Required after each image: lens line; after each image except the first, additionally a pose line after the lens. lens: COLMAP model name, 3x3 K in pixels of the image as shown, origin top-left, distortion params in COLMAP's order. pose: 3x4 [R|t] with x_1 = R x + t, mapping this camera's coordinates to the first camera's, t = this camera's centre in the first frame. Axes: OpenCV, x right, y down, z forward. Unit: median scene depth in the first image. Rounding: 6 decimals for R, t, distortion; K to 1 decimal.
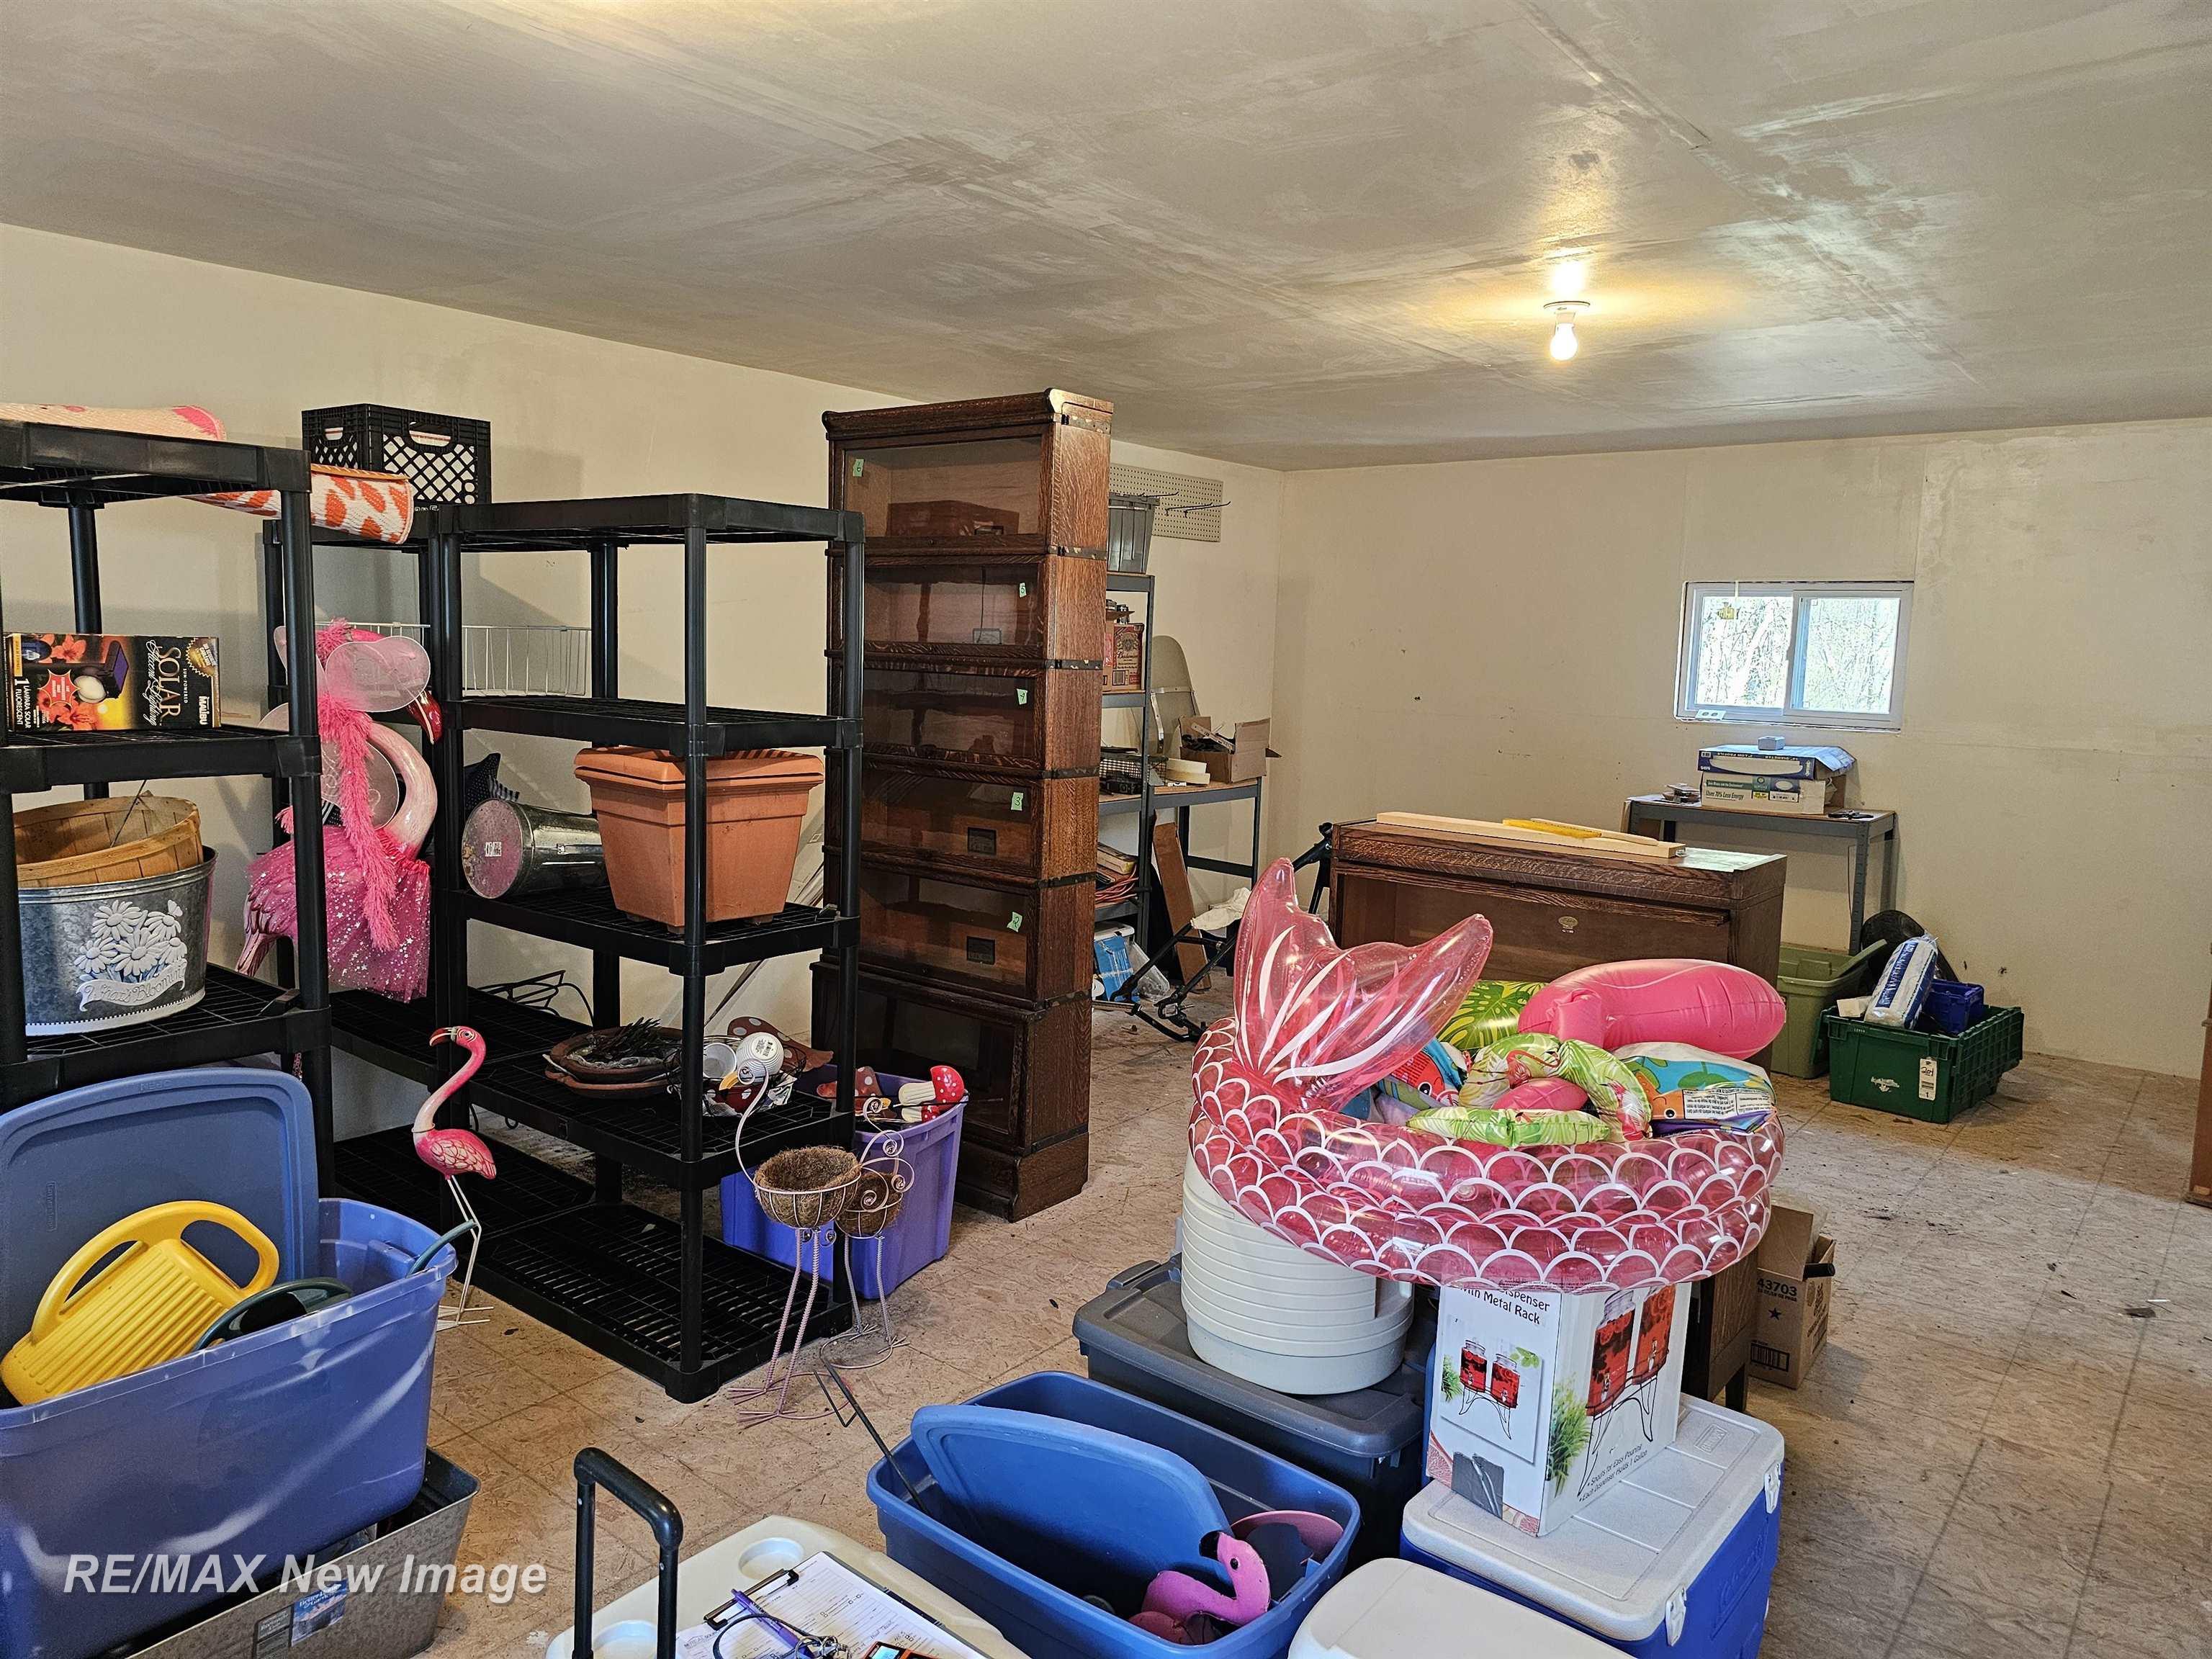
lens RADIAL K [[1481.4, 0, 1059.9], [0, 1481.4, 828.5], [0, 0, 1]] dist [0.083201, -0.078438]
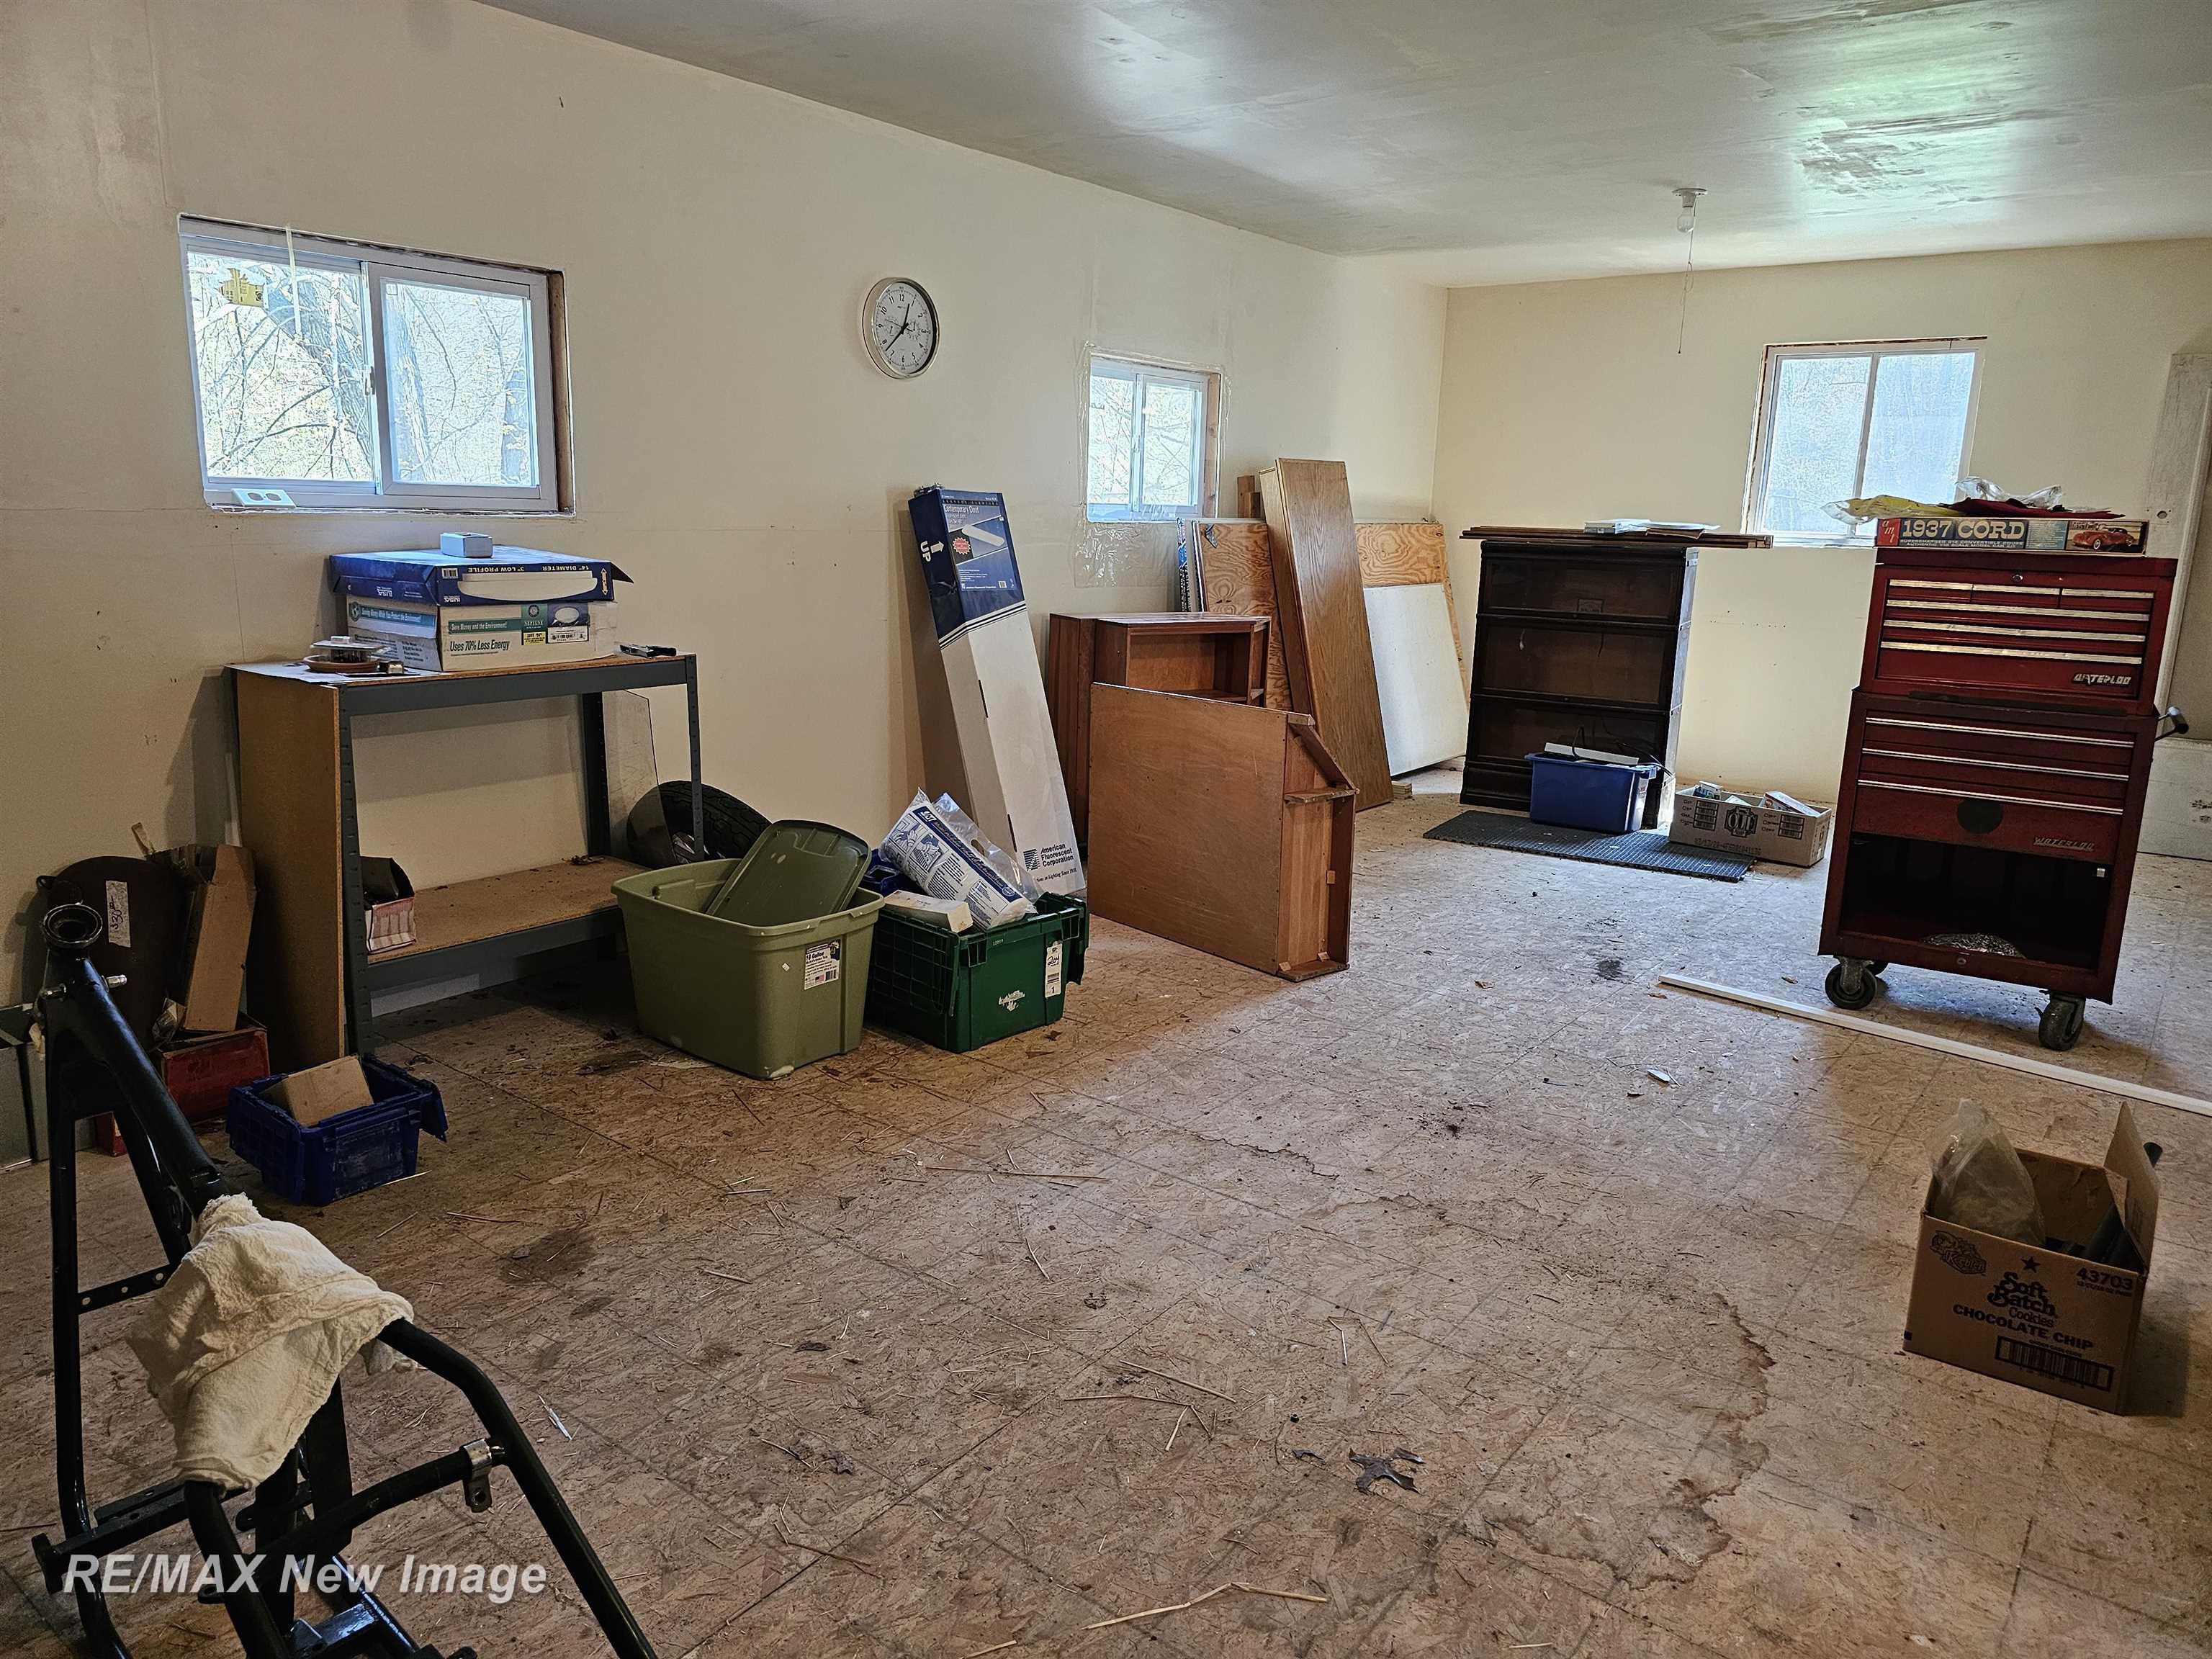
lens RADIAL K [[1481.4, 0, 1059.9], [0, 1481.4, 828.5], [0, 0, 1]] dist [0.083201, -0.078438]
pose [[-0.021943, -0.240470, 0.970408, -0.125337], [0.113342, 0.963786, 0.241392, -0.079215], [-0.993314, 0.115285, 0.006107, 0.959214]]
